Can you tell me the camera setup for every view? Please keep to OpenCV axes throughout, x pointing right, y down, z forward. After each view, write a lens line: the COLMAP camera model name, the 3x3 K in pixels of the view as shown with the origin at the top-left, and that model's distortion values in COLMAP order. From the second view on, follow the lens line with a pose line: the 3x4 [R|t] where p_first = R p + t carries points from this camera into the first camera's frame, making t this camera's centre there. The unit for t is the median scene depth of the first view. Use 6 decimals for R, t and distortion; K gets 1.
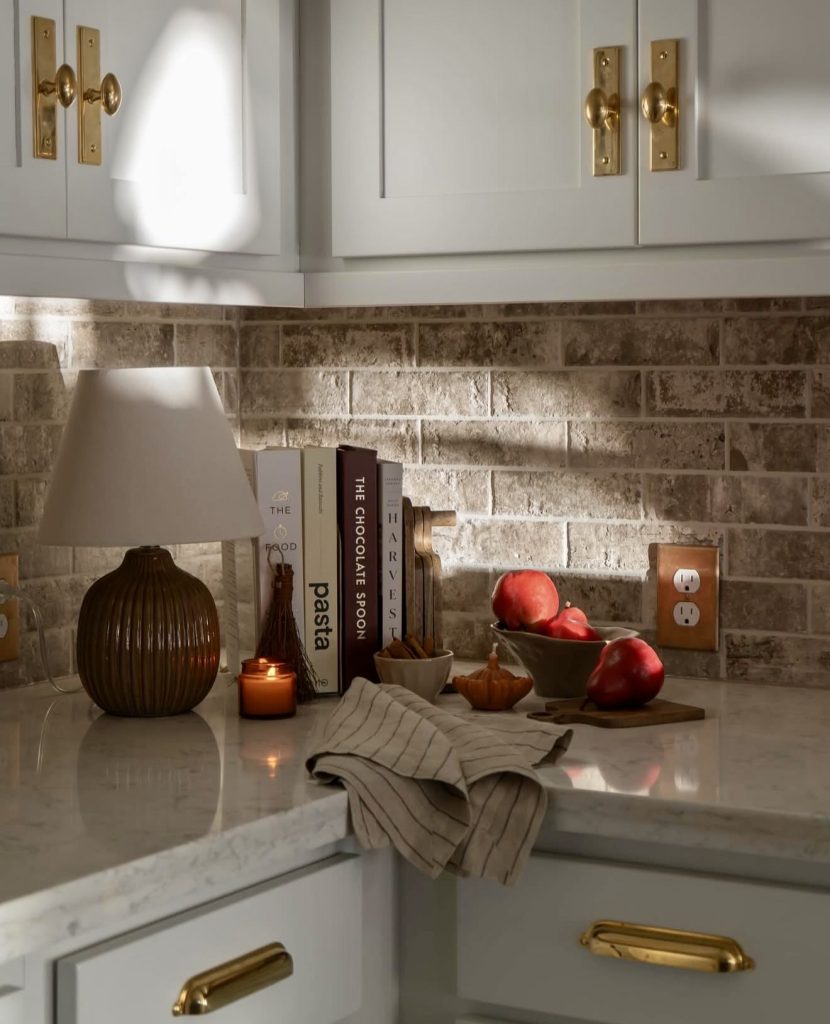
lens RADIAL K [[2105.7, 0, 415.3], [0, 2105.7, 511.3], [0, 0, 1]] dist [-0.059772, 0.000000]
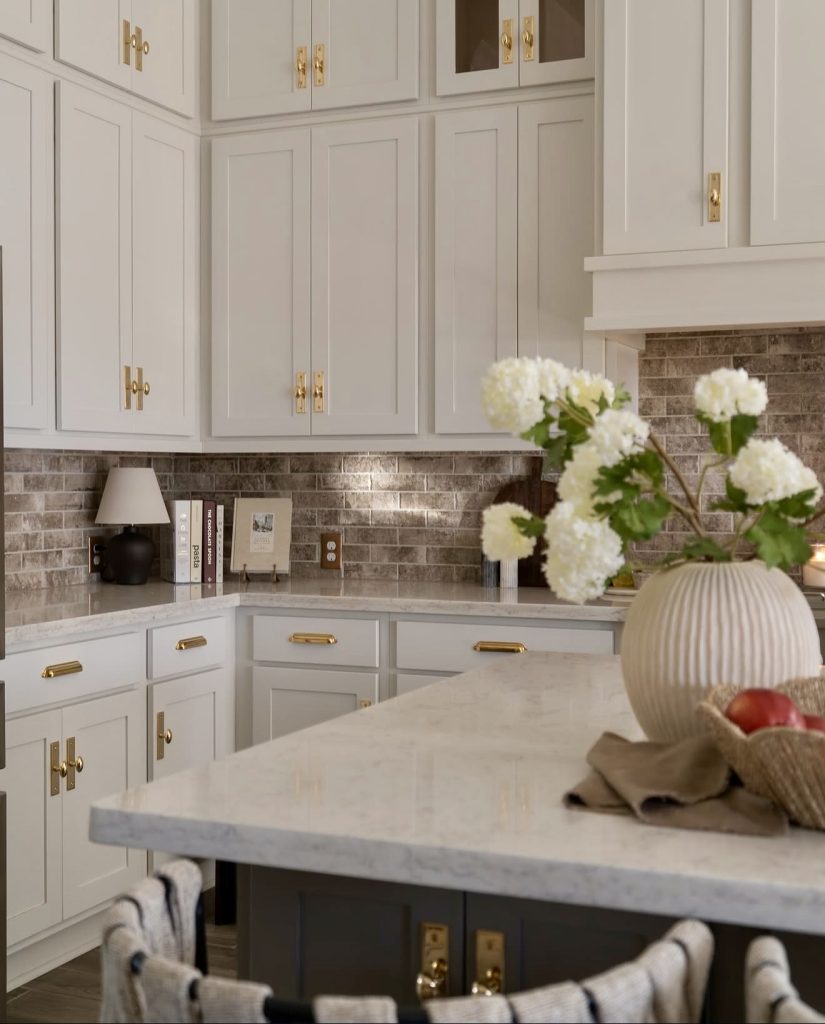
lens RADIAL K [[1412.1, 0, 410.8], [0, 1412.1, 509.5], [0, 0, 1]] dist [-0.034817, 0.000000]
pose [[0.991381, 0.002309, 0.130989, -0.020267], [0.003355, 0.999069, -0.043002, 0.067931], [-0.130967, 0.043071, 0.990451, -0.984396]]
